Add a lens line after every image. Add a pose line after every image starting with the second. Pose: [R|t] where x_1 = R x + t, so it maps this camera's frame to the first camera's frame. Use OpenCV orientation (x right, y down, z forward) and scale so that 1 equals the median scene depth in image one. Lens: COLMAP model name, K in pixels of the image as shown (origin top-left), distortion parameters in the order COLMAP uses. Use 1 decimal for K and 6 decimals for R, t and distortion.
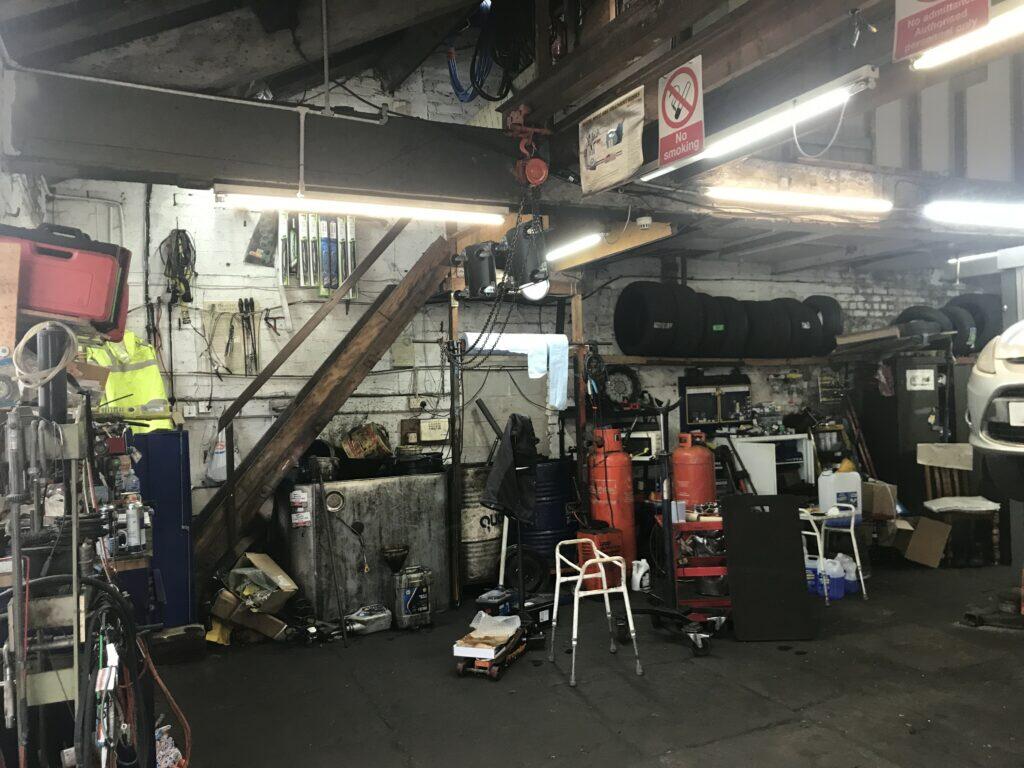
lens RADIAL K [[830.7, 0, 512.0], [0, 830.7, 384.0], [0, 0, 1]] dist [0.048310, -0.041221]
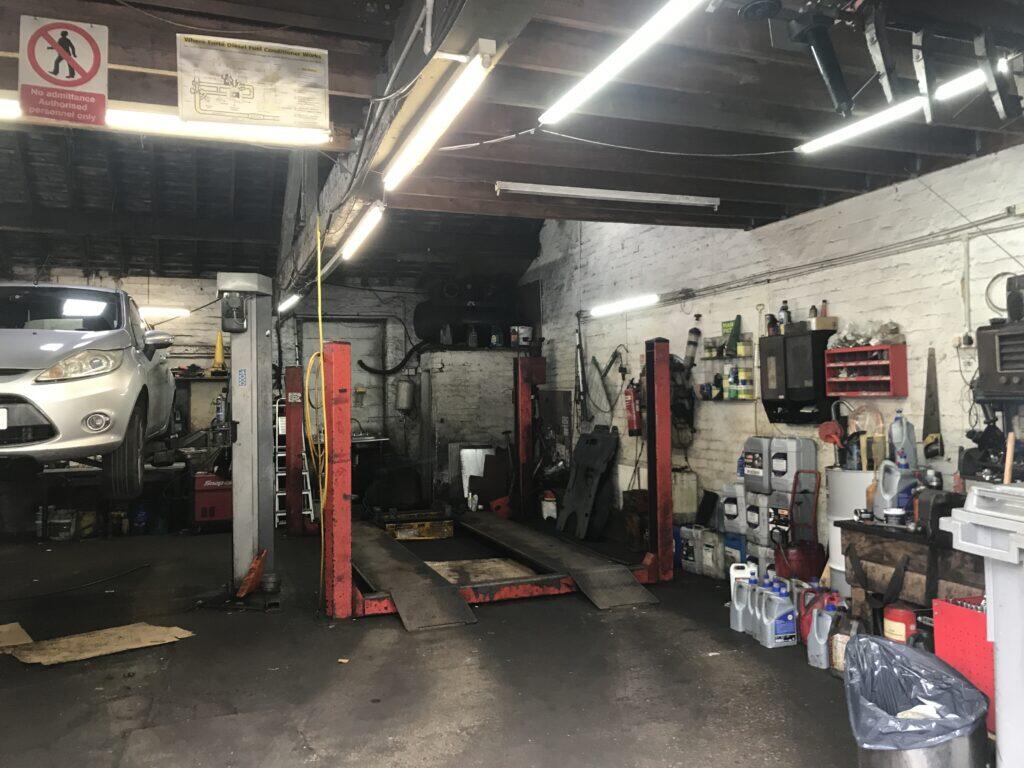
lens RADIAL K [[830.7, 0, 512.0], [0, 830.7, 384.0], [0, 0, 1]] dist [0.048310, -0.041221]
pose [[0.087106, 0.043870, 0.995233, -0.427438], [0.007297, 0.998975, -0.044674, 0.041255], [-0.996172, 0.011154, 0.086697, 0.117774]]
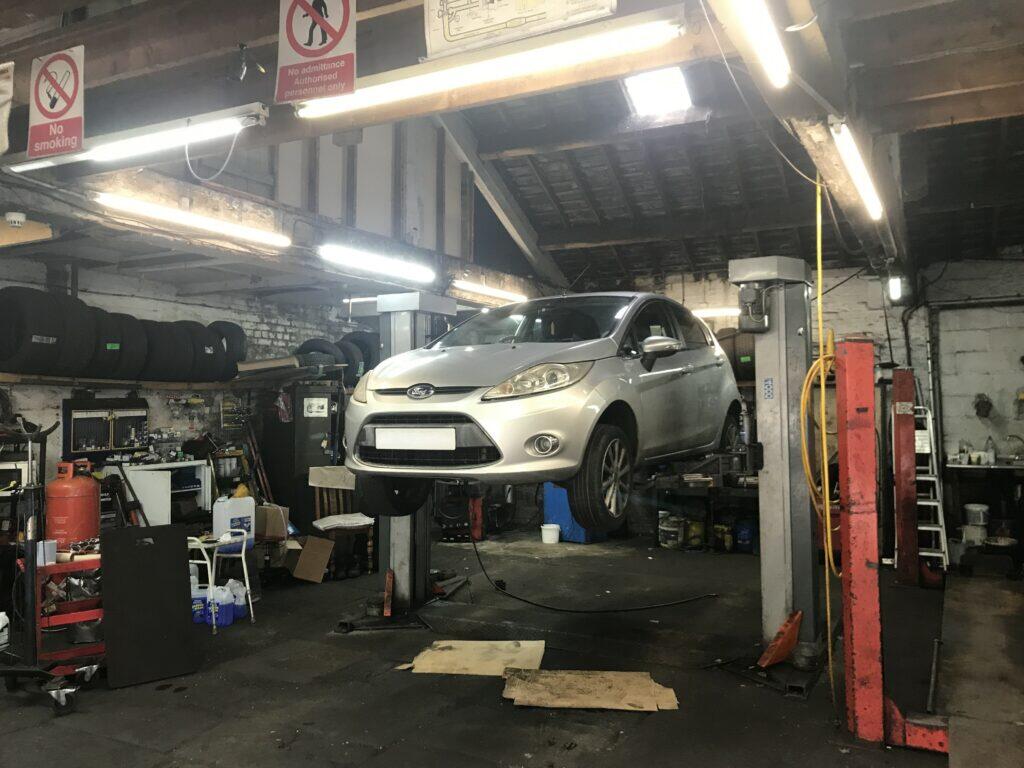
lens RADIAL K [[830.7, 0, 512.0], [0, 830.7, 384.0], [0, 0, 1]] dist [0.048310, -0.041221]
pose [[0.792517, 0.036719, 0.608743, 0.040356], [-0.018079, 0.999162, -0.036732, -0.000259], [-0.609582, 0.018105, 0.792516, -0.001912]]
